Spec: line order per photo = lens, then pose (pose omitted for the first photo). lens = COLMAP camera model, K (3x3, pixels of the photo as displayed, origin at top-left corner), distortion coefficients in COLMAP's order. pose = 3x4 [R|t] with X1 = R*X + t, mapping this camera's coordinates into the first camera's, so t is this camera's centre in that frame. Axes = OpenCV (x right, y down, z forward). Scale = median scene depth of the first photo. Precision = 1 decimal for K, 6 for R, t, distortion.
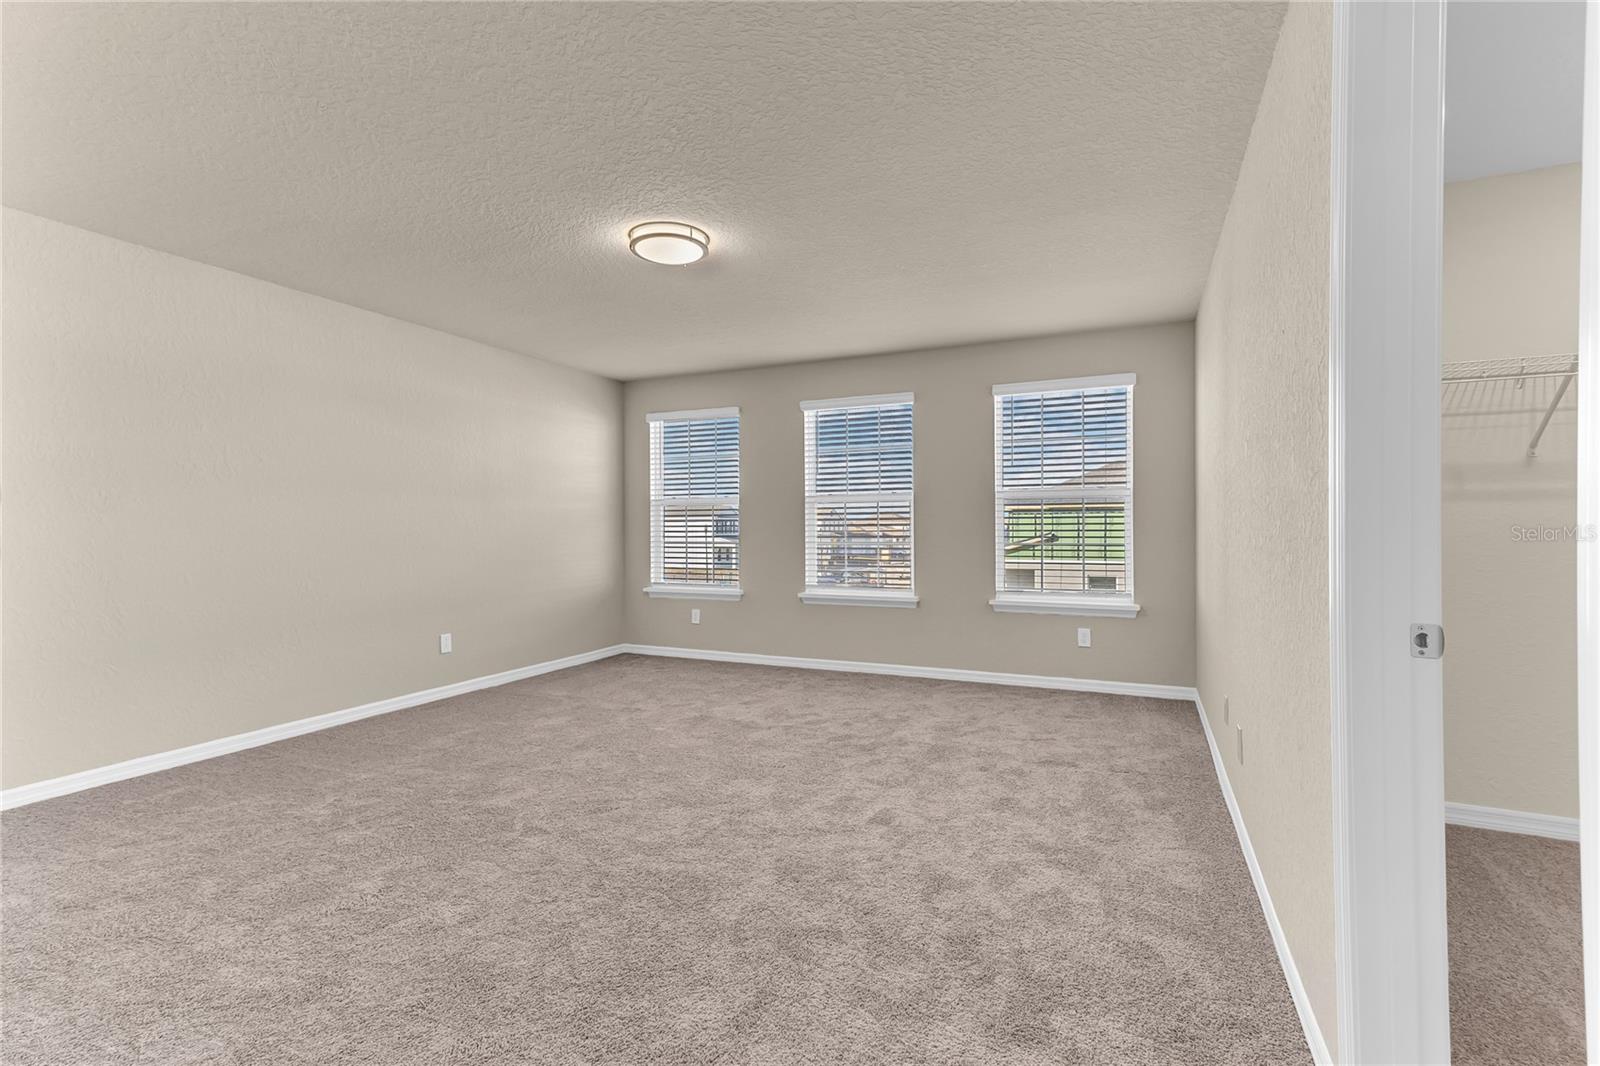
lens RADIAL K [[729.0, 0, 799.6], [0, 729.0, 529.5], [0, 0, 1]] dist [0.013694, 0.000280]
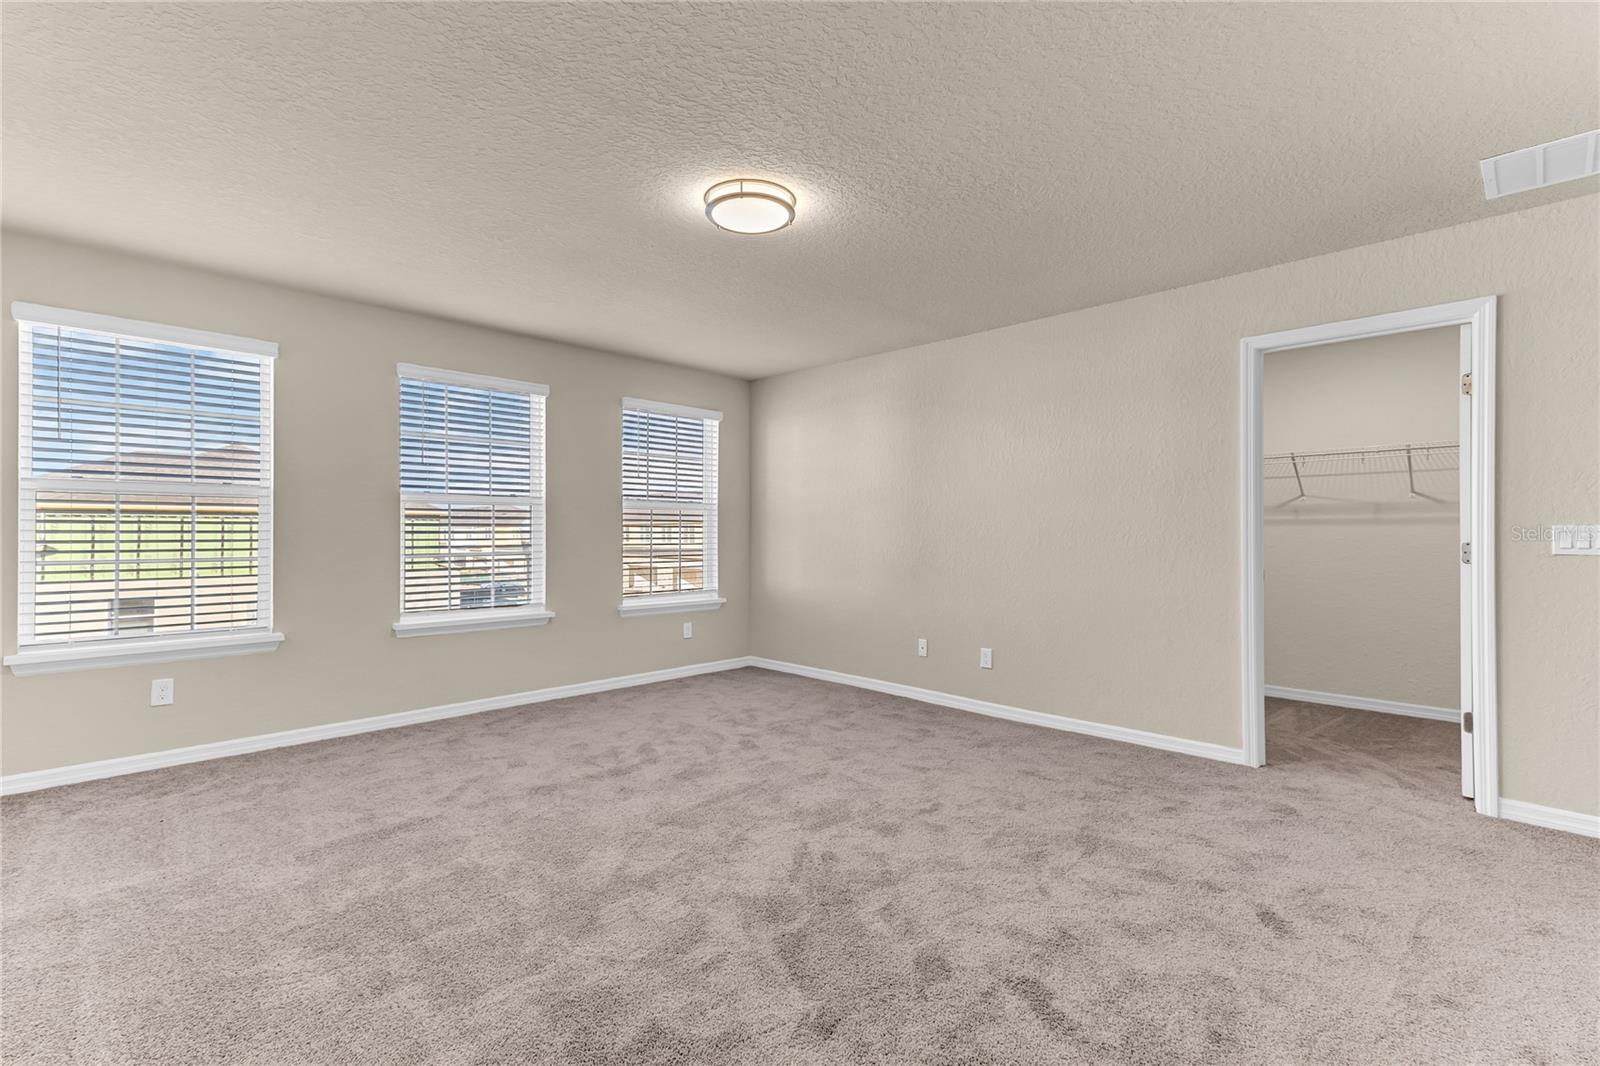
lens RADIAL K [[729.0, 0, 808.6], [0, 729.0, 538.4], [0, 0, 1]] dist [0.013694, 0.000280]
pose [[0.322619, 0.015690, 0.946399, -0.802566], [-0.010360, 0.999861, -0.013045, 0.017663], [-0.946472, -0.005596, 0.322737, 0.556489]]
